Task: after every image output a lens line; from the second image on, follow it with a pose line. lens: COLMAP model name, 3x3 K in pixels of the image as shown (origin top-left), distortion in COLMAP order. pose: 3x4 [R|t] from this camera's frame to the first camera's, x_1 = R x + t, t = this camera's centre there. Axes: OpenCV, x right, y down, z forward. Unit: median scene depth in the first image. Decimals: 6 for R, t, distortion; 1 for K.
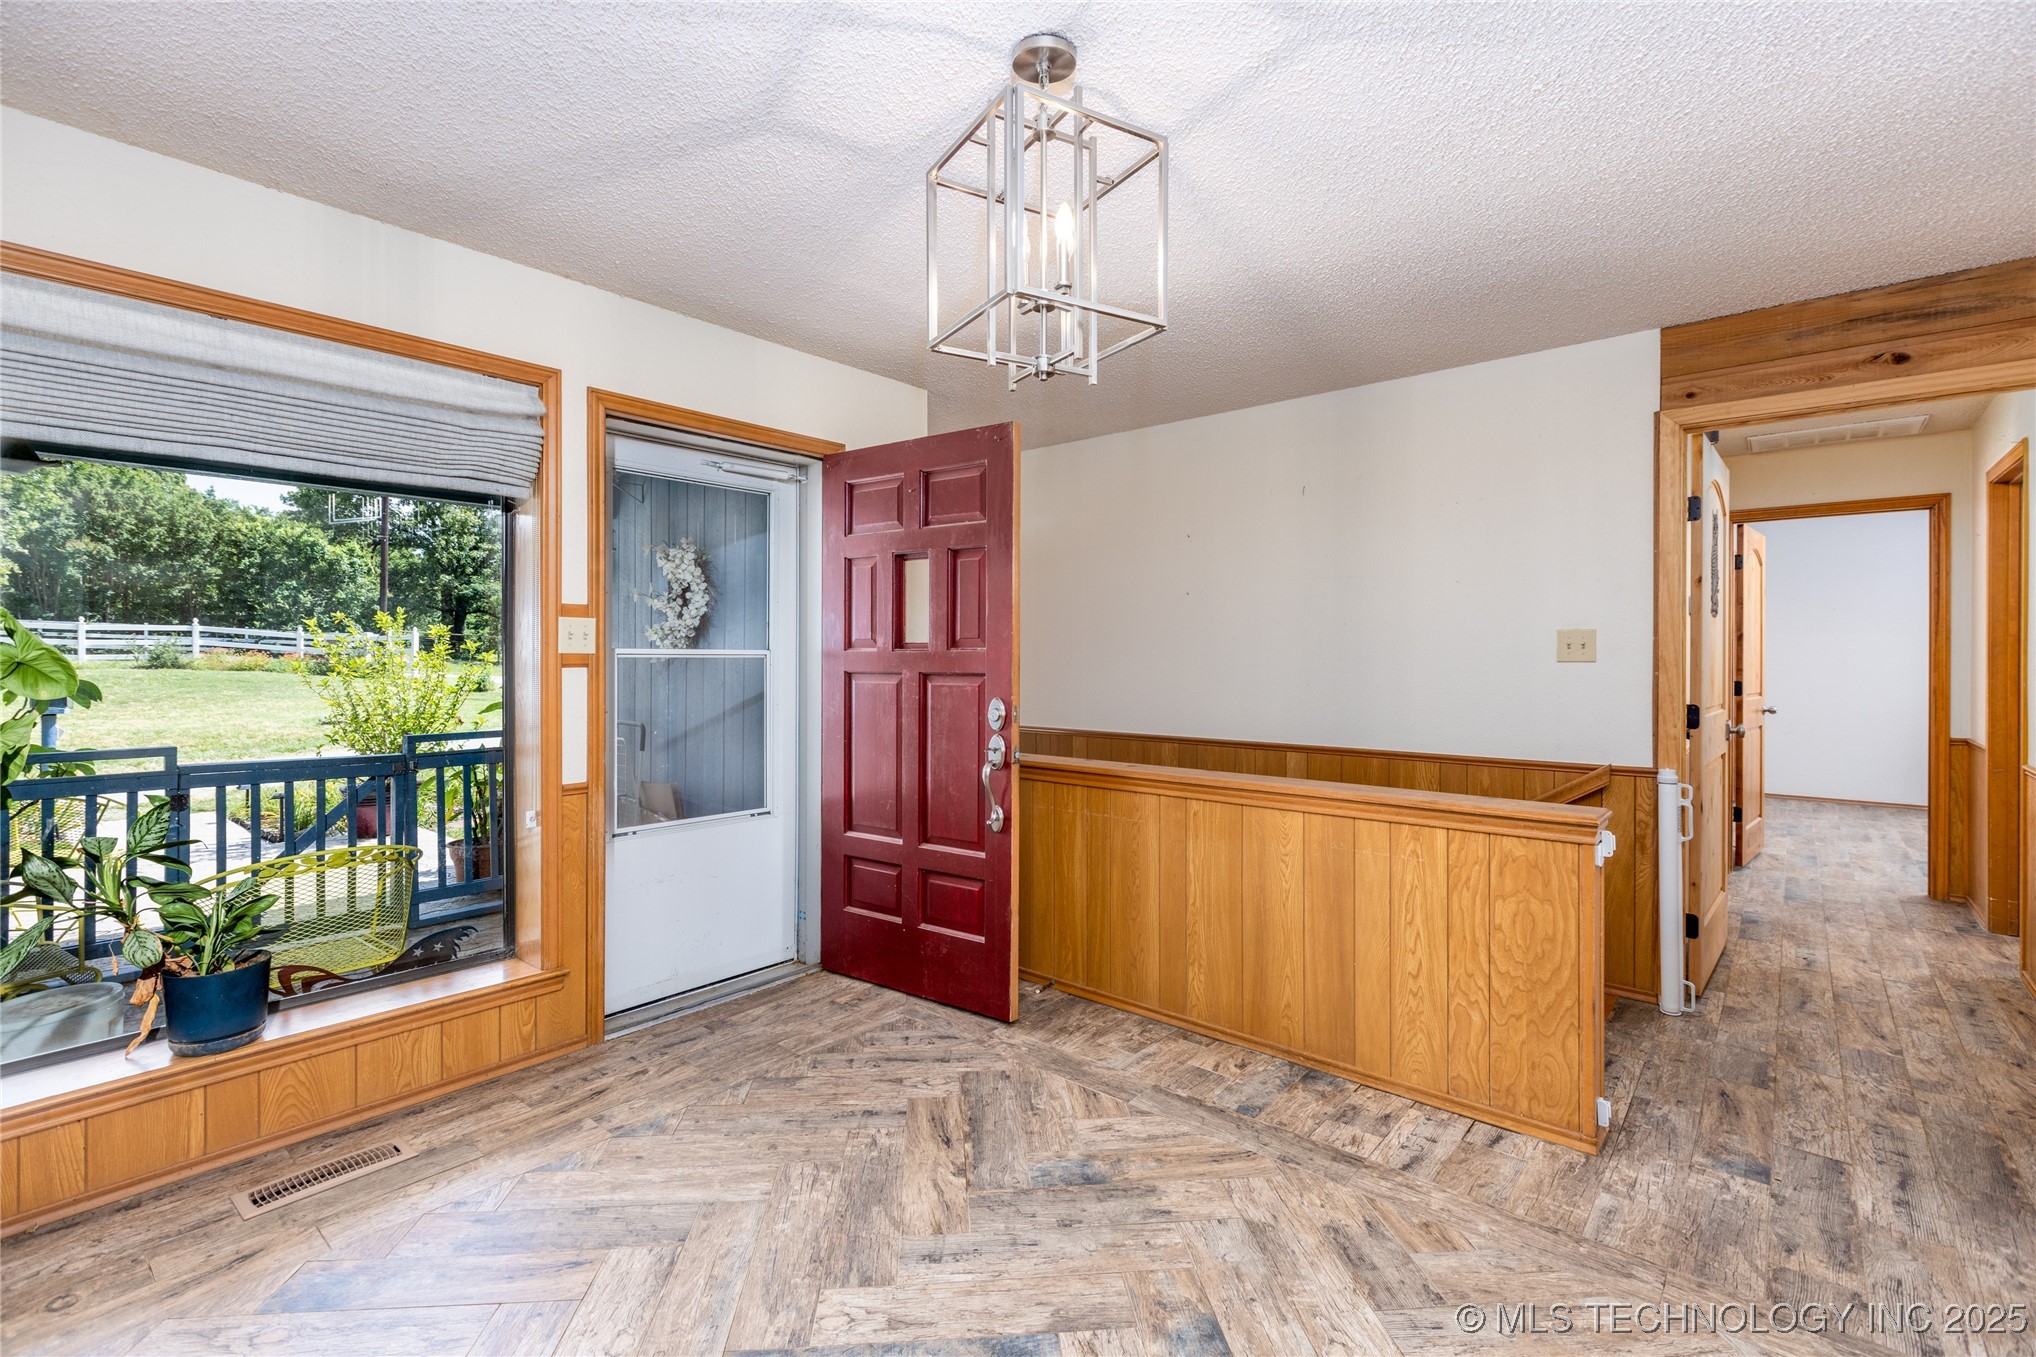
lens RADIAL K [[902.2, 0, 1003.1], [0, 902.2, 658.7], [0, 0, 1]] dist [-0.001226, -0.000059]
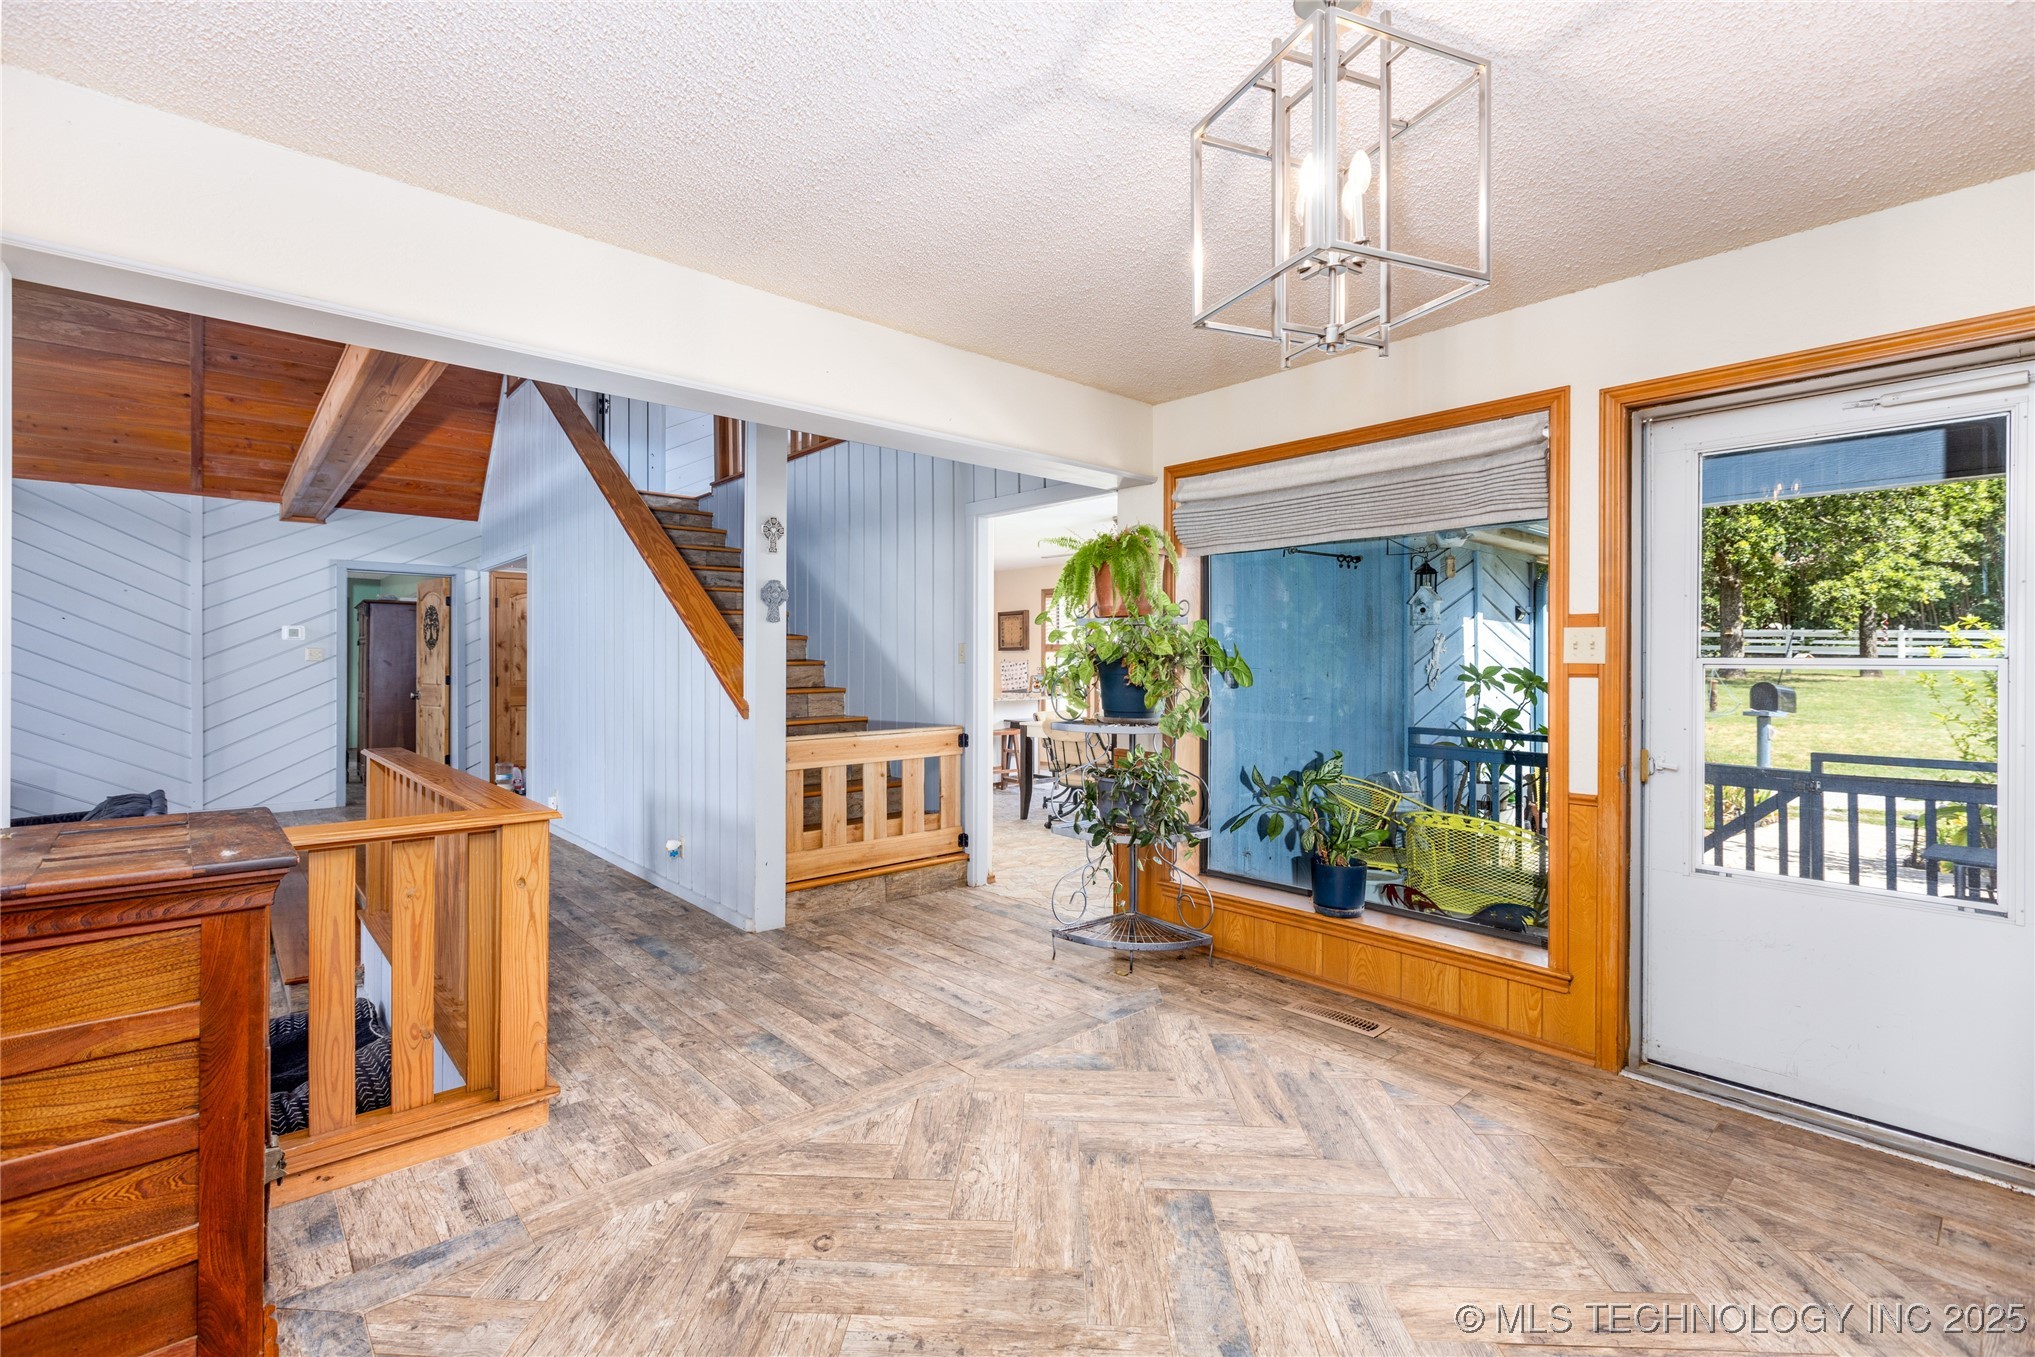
lens RADIAL K [[901.7, 0, 1002.6], [0, 901.7, 658.7], [0, 0, 1]] dist [-0.001226, -0.000059]
pose [[-0.132469, -0.002821, -0.991183, 0.629362], [-0.006391, 0.999978, -0.001992, -0.005006], [0.991167, 0.006070, -0.132484, 0.525155]]
